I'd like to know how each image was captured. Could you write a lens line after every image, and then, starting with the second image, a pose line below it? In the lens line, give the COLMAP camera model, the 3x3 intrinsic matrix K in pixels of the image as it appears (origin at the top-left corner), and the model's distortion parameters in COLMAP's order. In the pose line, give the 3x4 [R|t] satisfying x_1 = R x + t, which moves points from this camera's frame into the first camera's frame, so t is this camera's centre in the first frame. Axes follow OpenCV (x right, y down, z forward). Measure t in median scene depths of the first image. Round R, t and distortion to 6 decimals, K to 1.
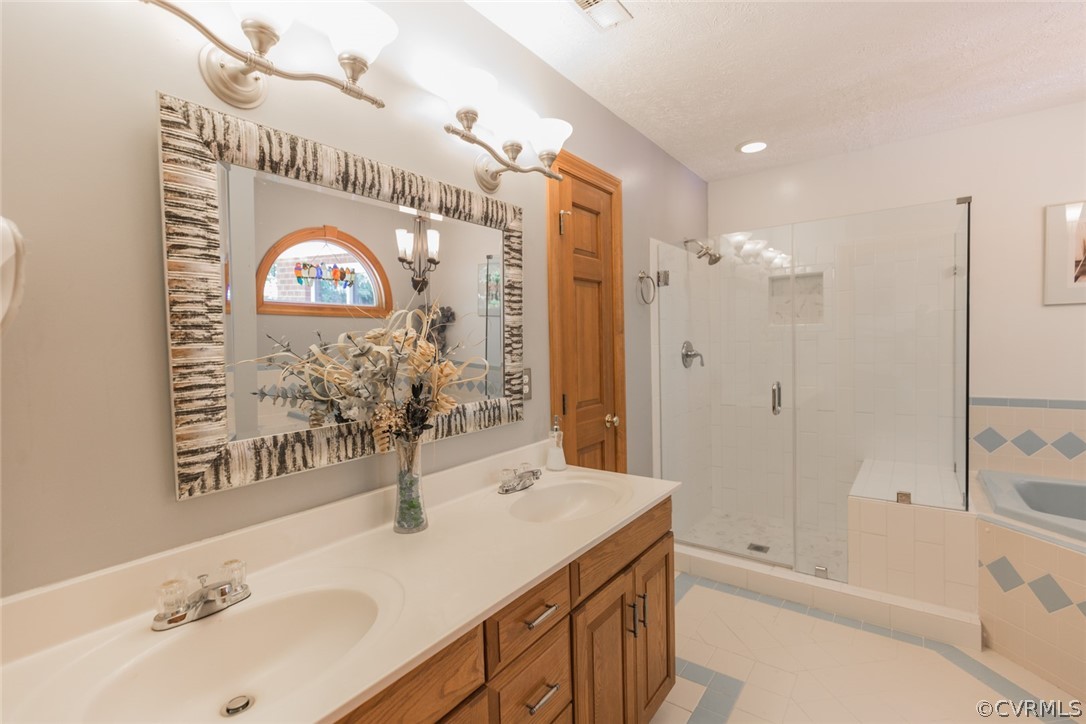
lens RADIAL K [[487.0, 0, 552.4], [0, 487.0, 359.4], [0, 0, 1]] dist [0.007196, -0.001230]
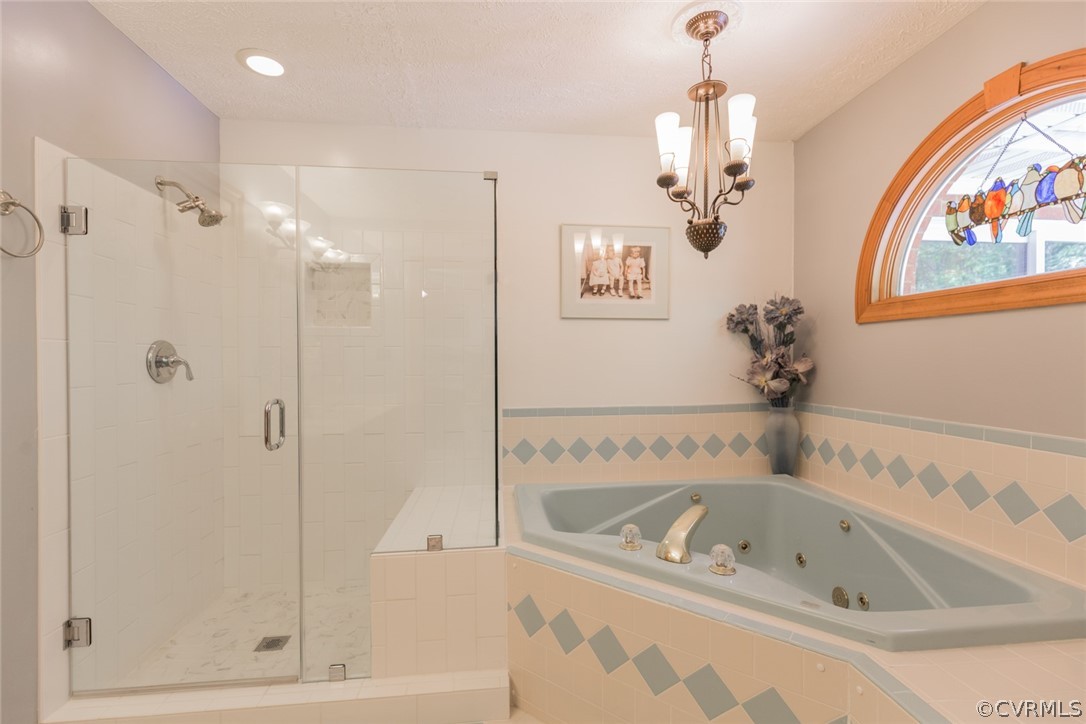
lens RADIAL K [[487.0, 0, 542.0], [0, 487.0, 364.8], [0, 0, 1]] dist [0.007196, -0.001230]
pose [[0.738086, 0.015320, 0.674533, 0.290582], [0.008824, 0.999437, -0.032355, 0.024754], [-0.674649, 0.029833, 0.737535, 0.280209]]
